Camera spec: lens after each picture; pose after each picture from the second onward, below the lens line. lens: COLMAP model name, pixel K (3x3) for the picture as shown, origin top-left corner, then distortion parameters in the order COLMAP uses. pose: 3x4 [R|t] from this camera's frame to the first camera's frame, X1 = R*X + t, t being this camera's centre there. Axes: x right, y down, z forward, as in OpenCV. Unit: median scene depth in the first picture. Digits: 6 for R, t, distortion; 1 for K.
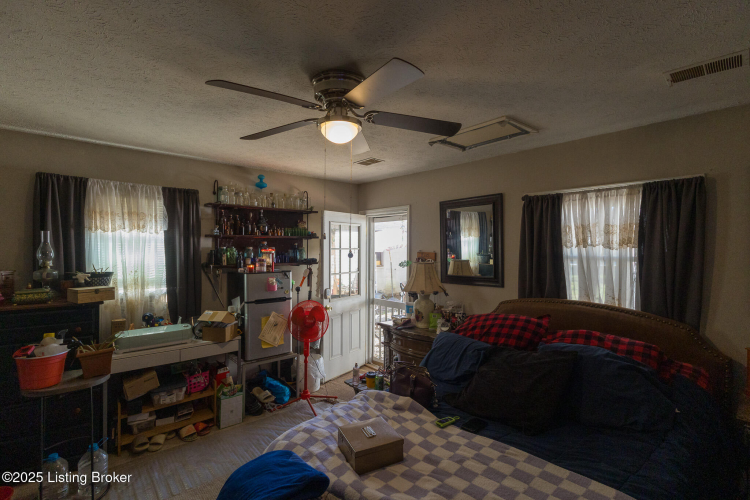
lens RADIAL K [[343.3, 0, 375.0], [0, 343.3, 250.0], [0, 0, 1]] dist [0.002399, 0.000371]
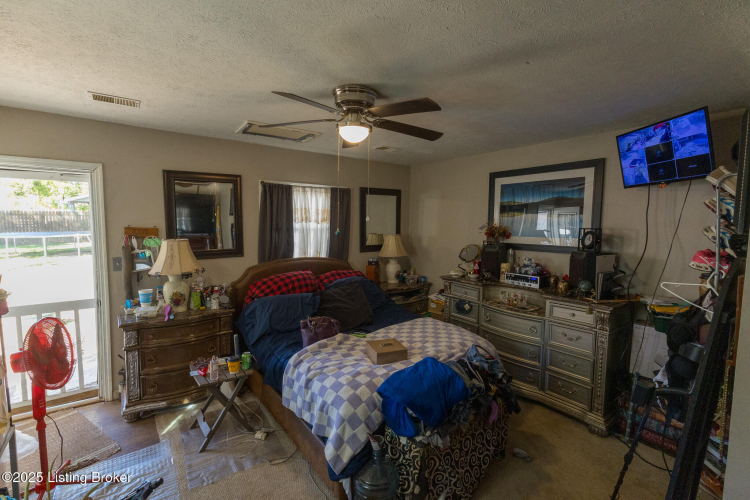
lens RADIAL K [[343.3, 0, 375.0], [0, 343.3, 250.0], [0, 0, 1]] dist [0.002399, 0.000371]
pose [[0.088849, -0.092284, 0.991761, -0.965181], [-0.010229, 0.995562, 0.093554, -0.035173], [-0.995993, -0.018456, 0.087511, 0.568958]]
